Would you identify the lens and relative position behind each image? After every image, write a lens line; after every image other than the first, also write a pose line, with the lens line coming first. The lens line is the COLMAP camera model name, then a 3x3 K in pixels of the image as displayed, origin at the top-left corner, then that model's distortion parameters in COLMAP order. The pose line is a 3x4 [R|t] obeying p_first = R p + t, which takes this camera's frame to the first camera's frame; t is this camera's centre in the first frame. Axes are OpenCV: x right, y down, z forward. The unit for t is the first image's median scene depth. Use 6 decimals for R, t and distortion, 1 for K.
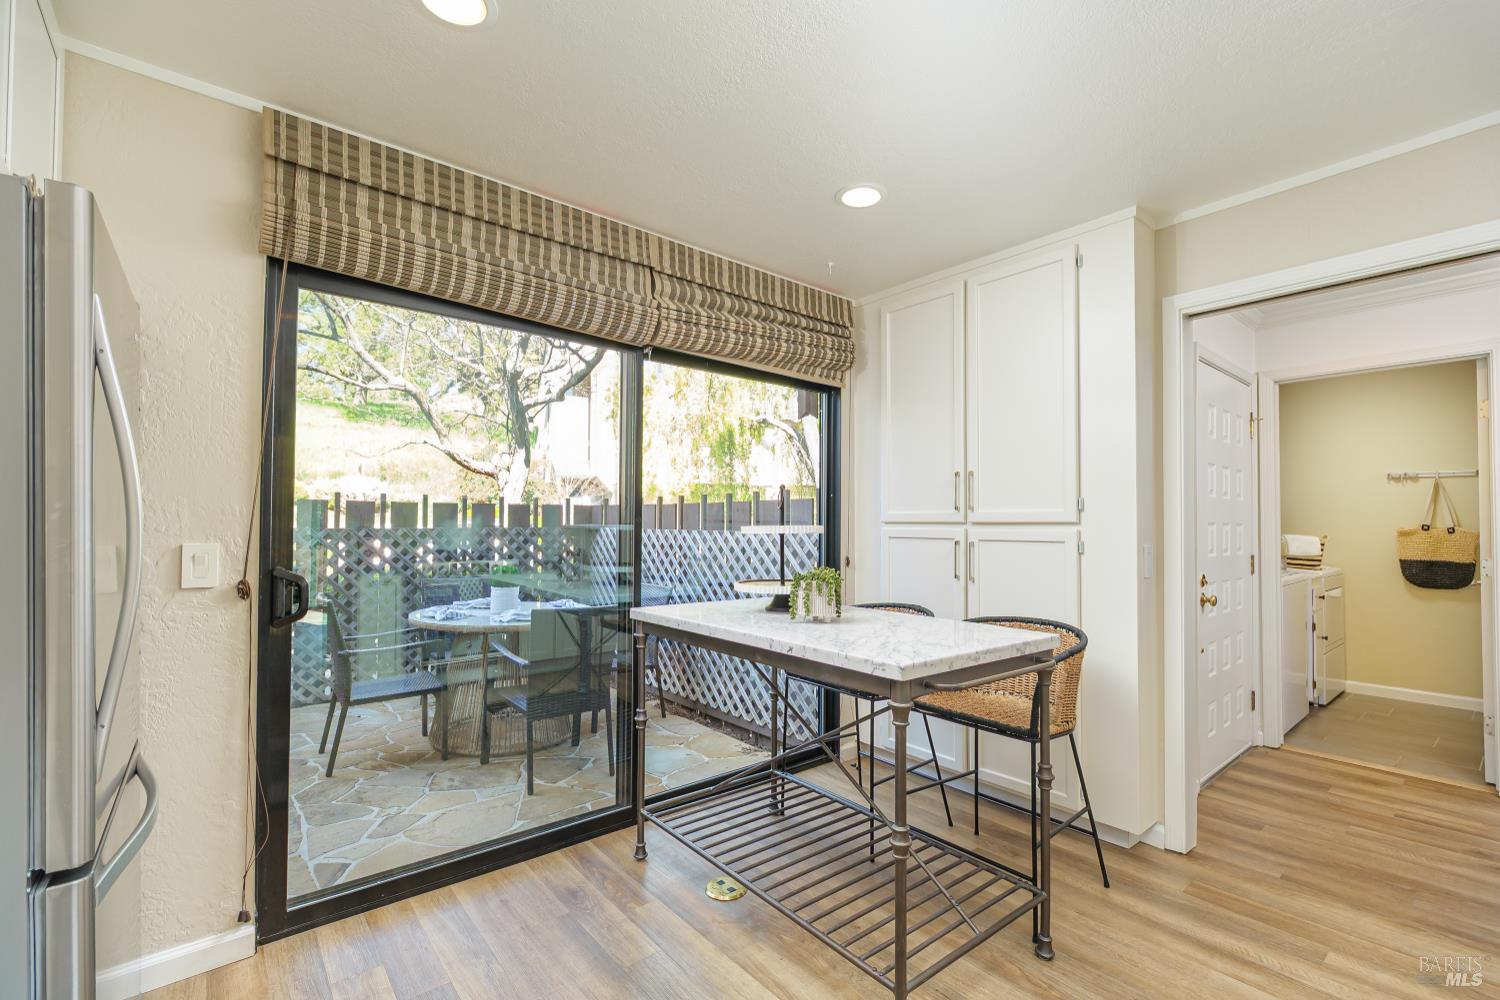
lens RADIAL K [[659.9, 0, 750.4], [0, 659.9, 500.2], [0, 0, 1]] dist [-0.002133, -0.000398]
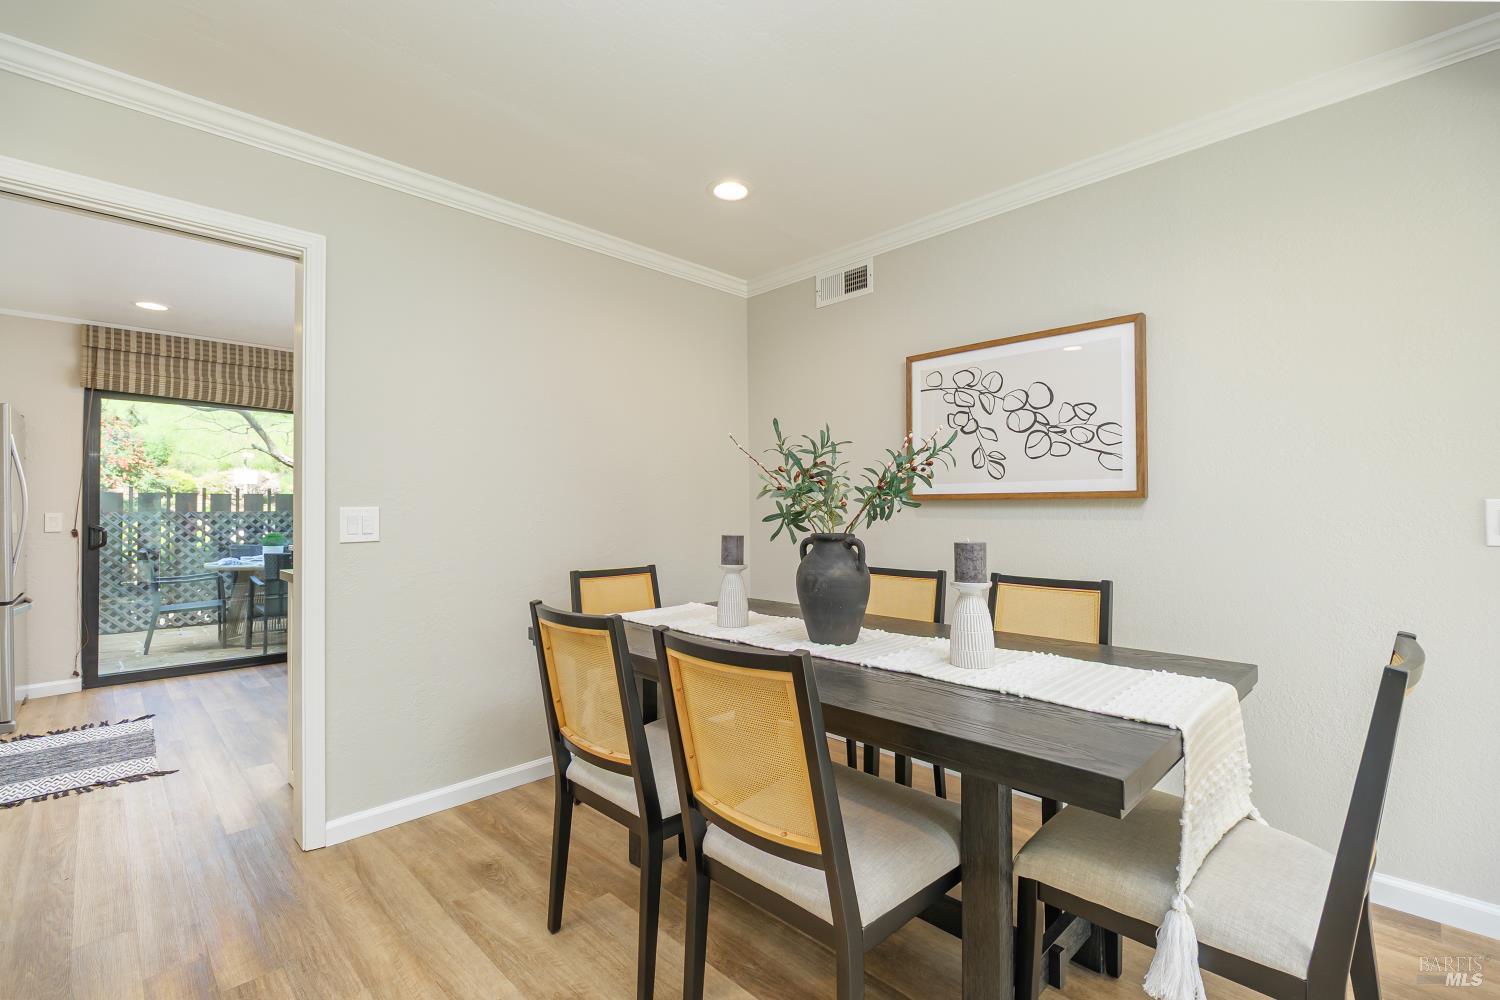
lens RADIAL K [[659.9, 0, 744.8], [0, 659.9, 491.1], [0, 0, 1]] dist [-0.002133, -0.000398]
pose [[0.996125, -0.006807, 0.087687, 1.268652], [0.006460, 0.999970, 0.004238, -0.003444], [-0.087713, -0.003655, 0.996139, -1.393131]]
